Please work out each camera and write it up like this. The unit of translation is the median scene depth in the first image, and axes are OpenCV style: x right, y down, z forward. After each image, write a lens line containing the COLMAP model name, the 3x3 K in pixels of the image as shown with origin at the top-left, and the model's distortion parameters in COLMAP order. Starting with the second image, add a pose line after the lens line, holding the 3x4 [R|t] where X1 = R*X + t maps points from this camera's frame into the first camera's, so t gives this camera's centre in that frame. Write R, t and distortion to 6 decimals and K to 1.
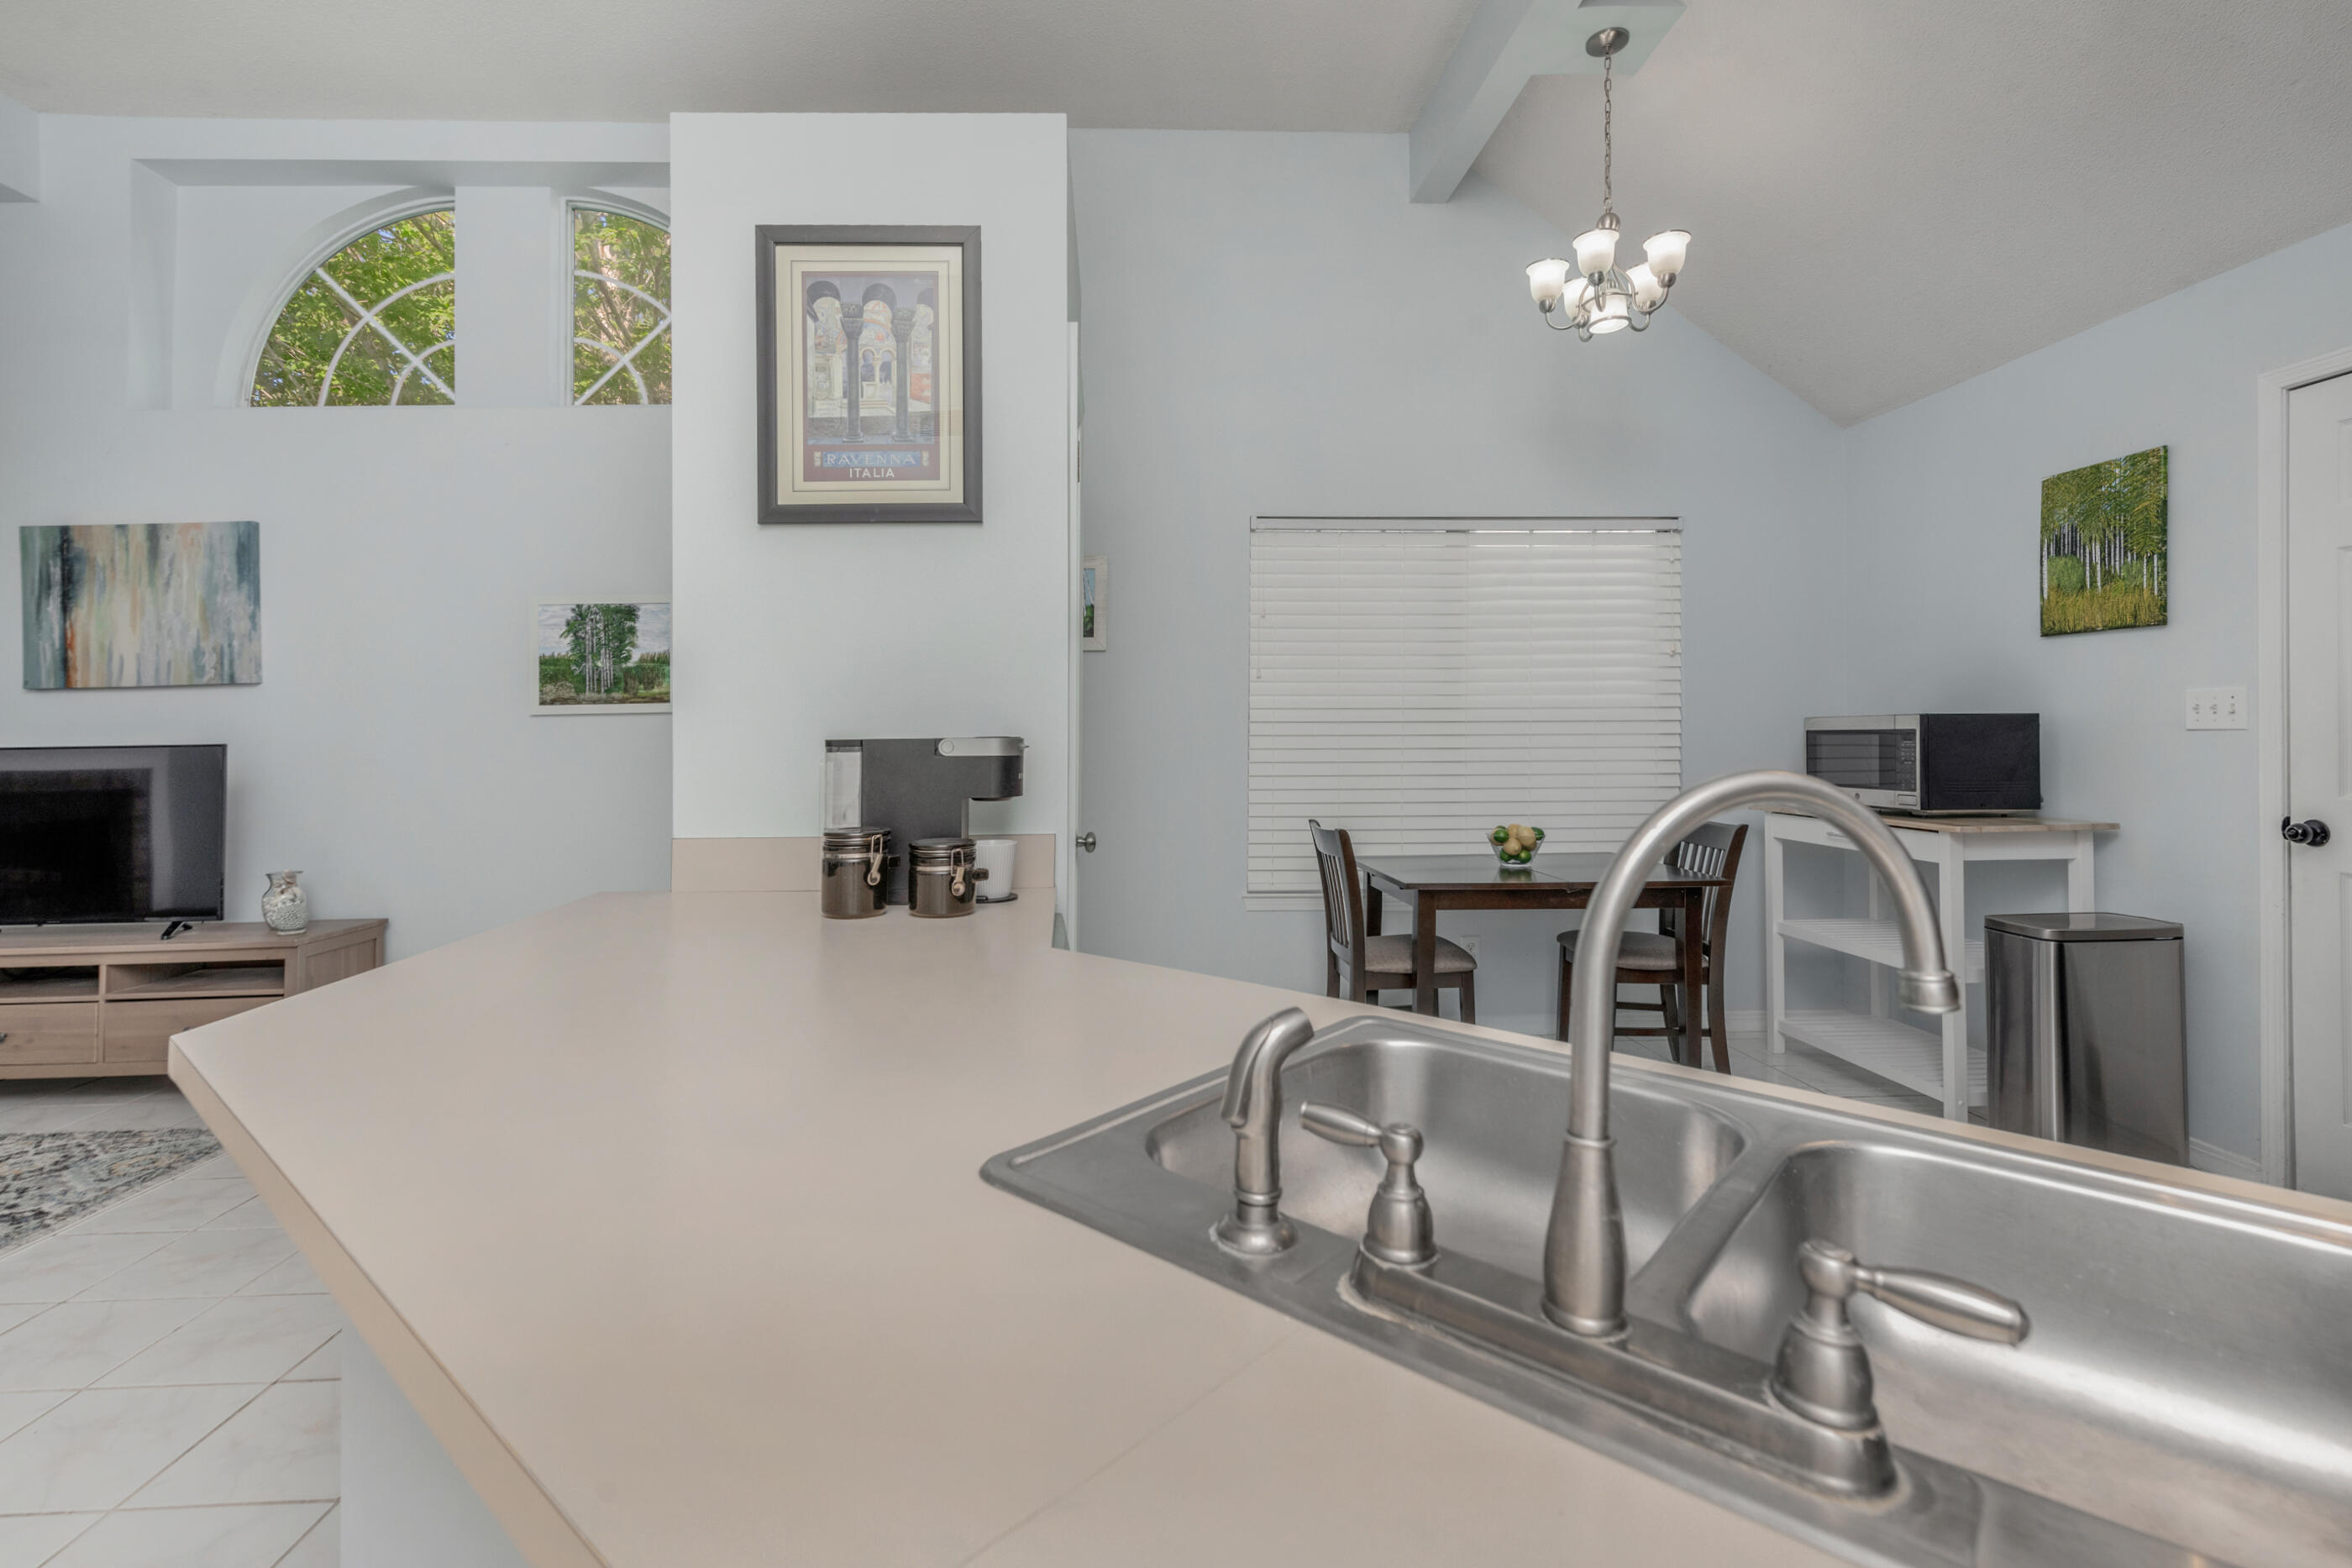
lens RADIAL K [[1027.6, 0, 1179.2], [0, 1027.6, 730.9], [0, 0, 1]] dist [-0.003831, -0.000150]
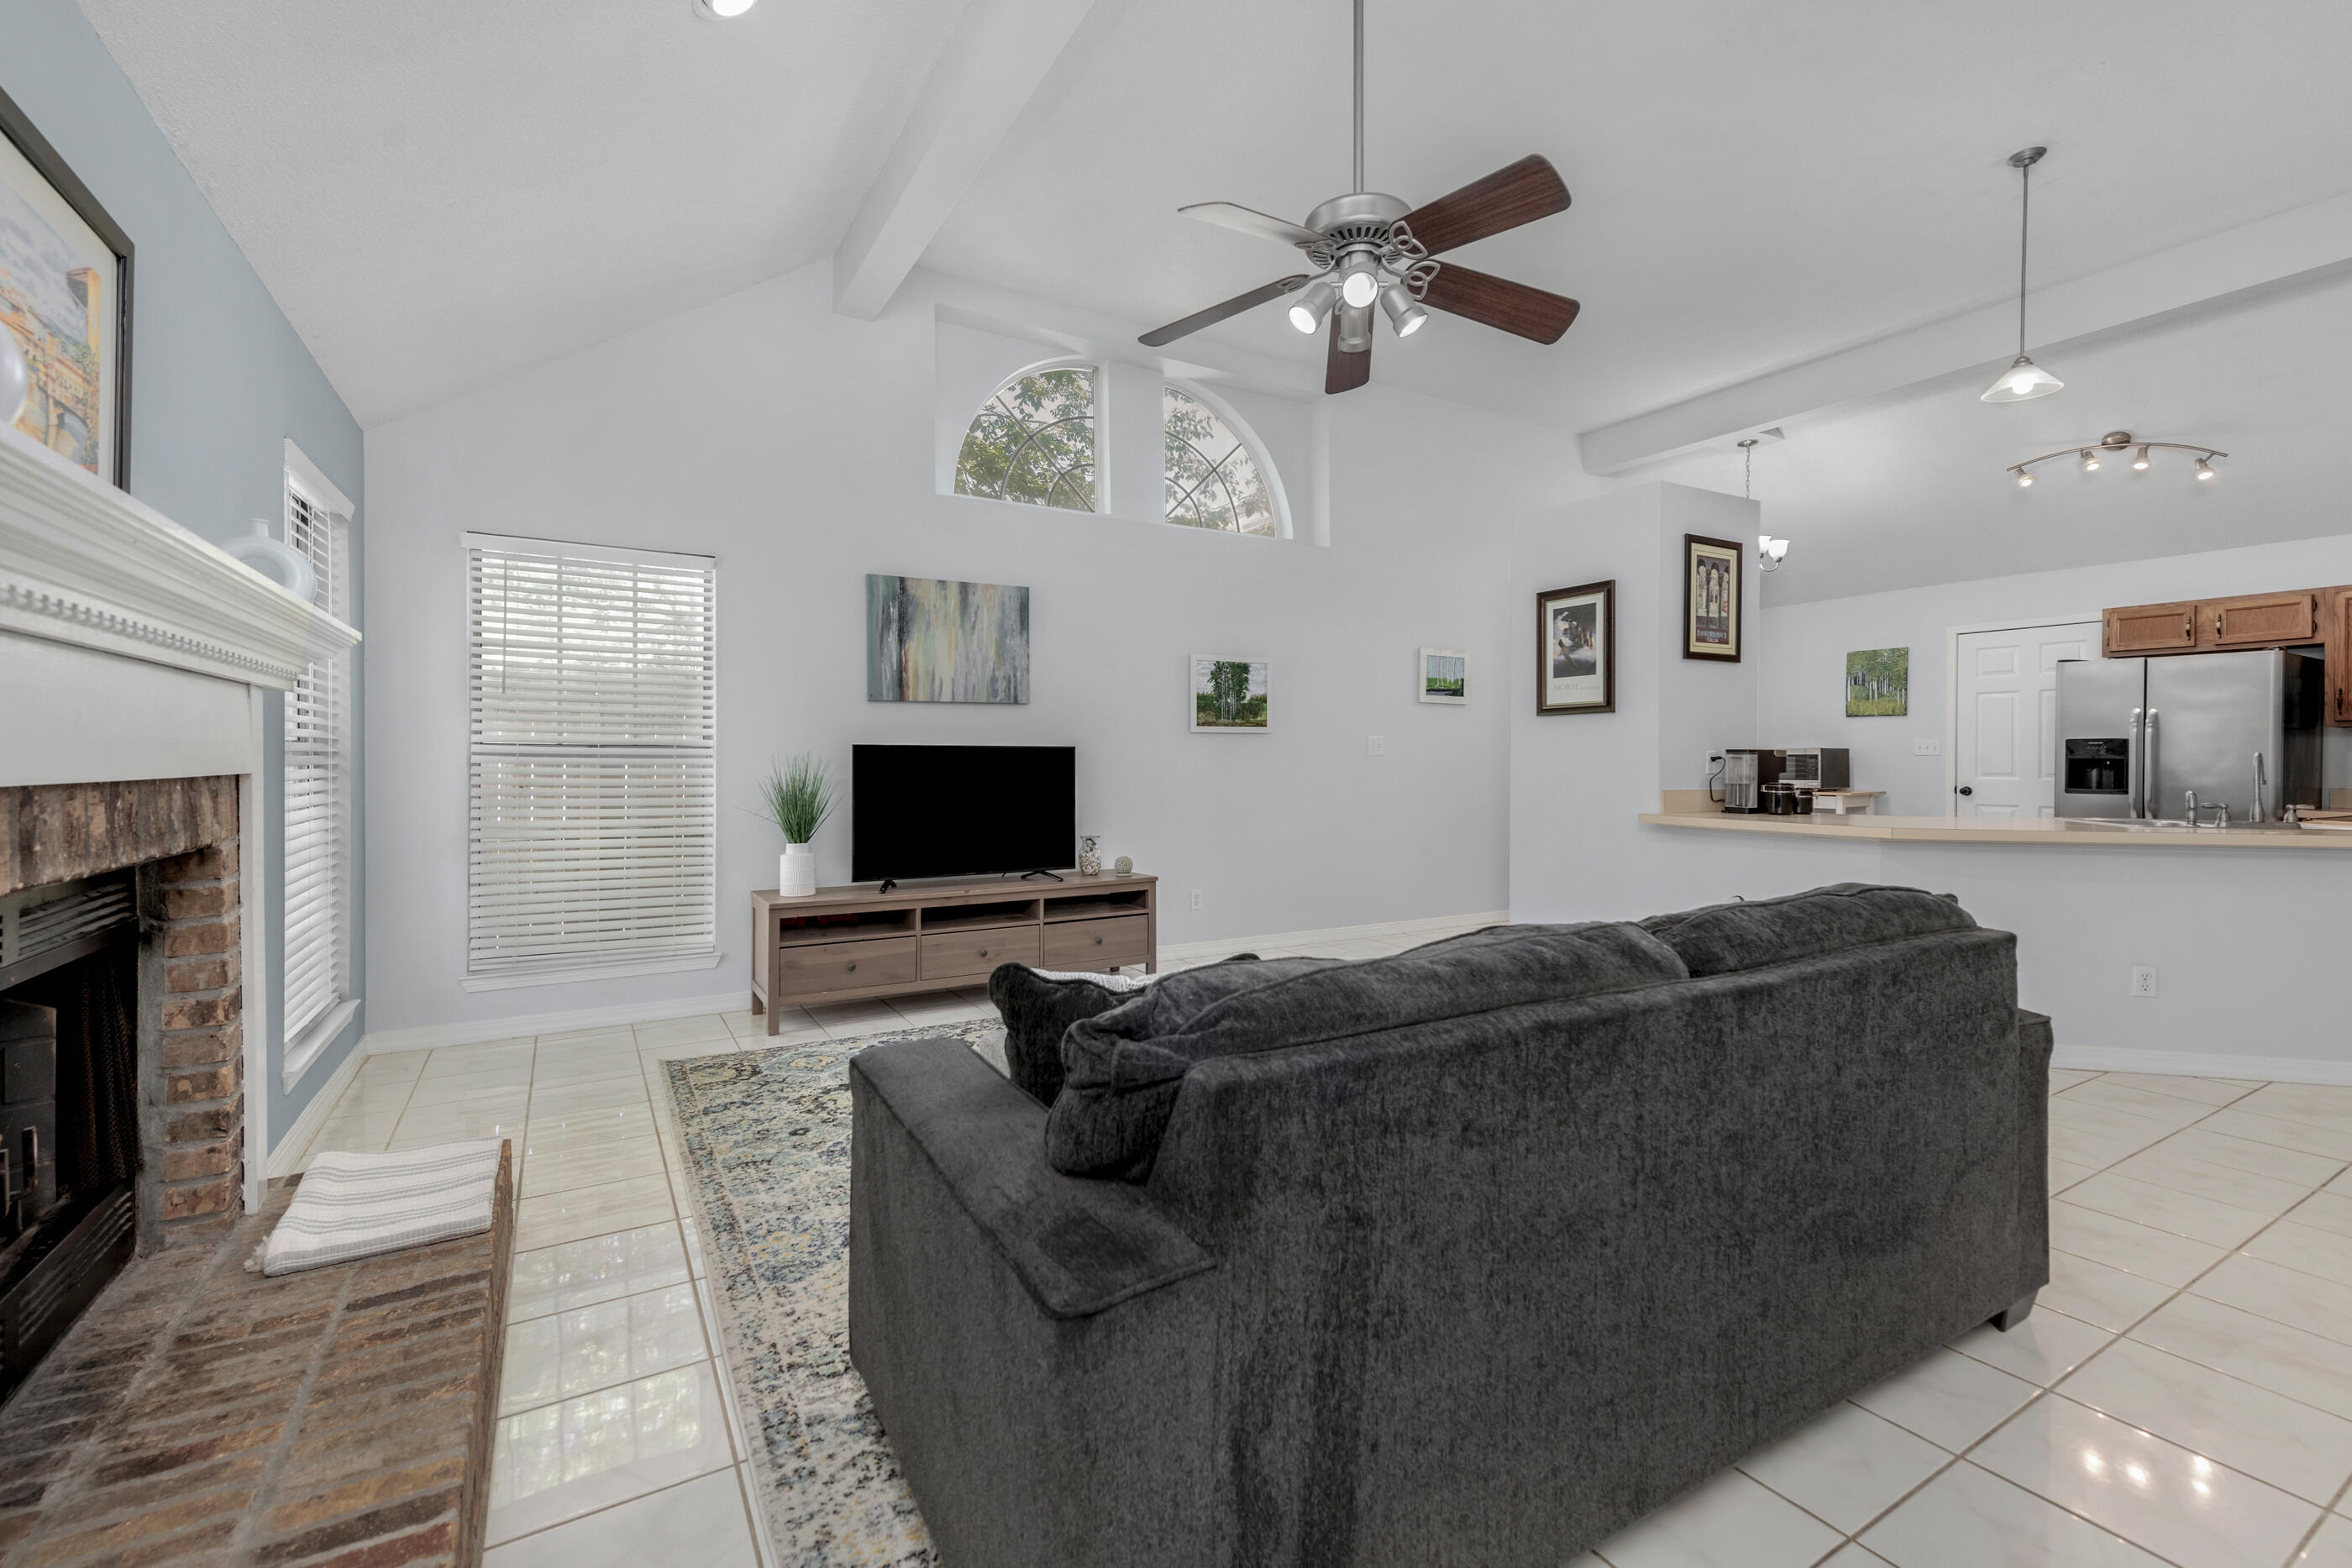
lens RADIAL K [[933.4, 0, 1181.7], [0, 933.4, 777.0], [0, 0, 1]] dist [0.010501, -0.000467]
pose [[0.890883, 0.005421, 0.454200, -1.599342], [-0.013582, 0.999800, 0.014709, 0.037725], [-0.454029, -0.019273, 0.890778, -0.271978]]
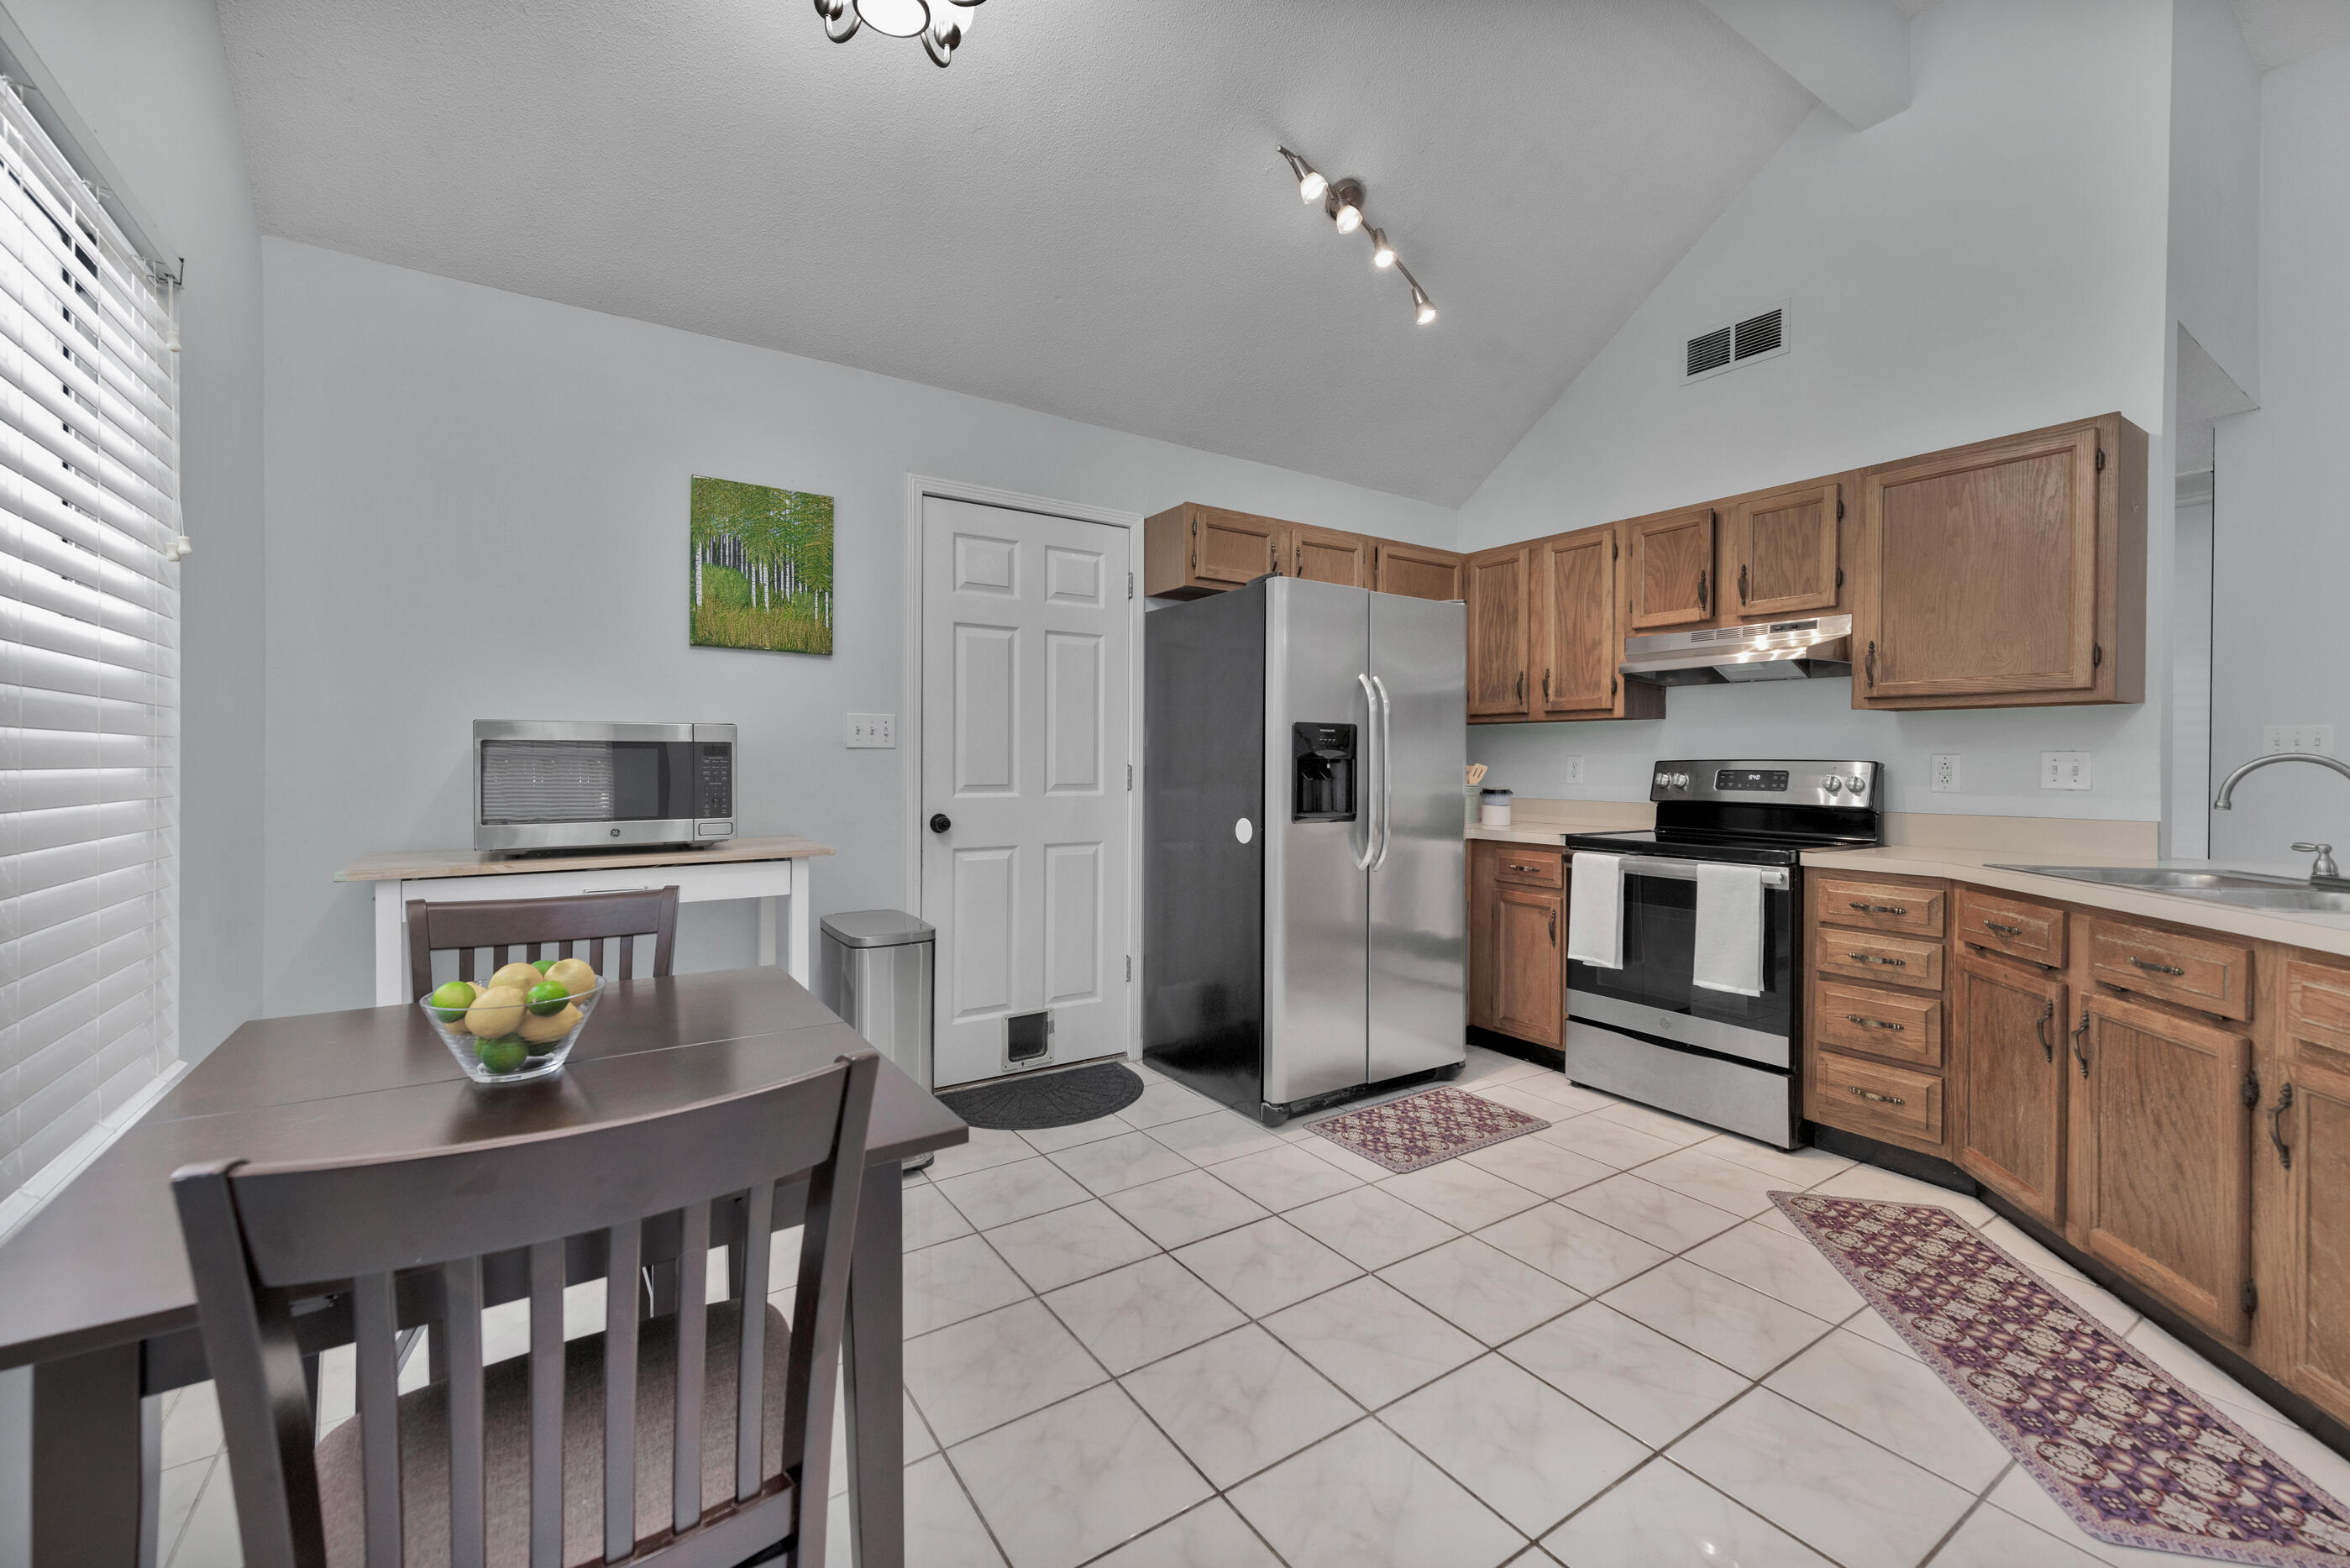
lens RADIAL K [[980.2, 0, 1152.5], [0, 980.2, 753.8], [0, 0, 1]] dist [0.011718, -0.000218]
pose [[-0.500985, 0.006401, 0.865432, -0.136905], [-0.004247, 0.999942, -0.009854, 0.012481], [-0.865446, -0.008612, -0.500929, 1.111950]]
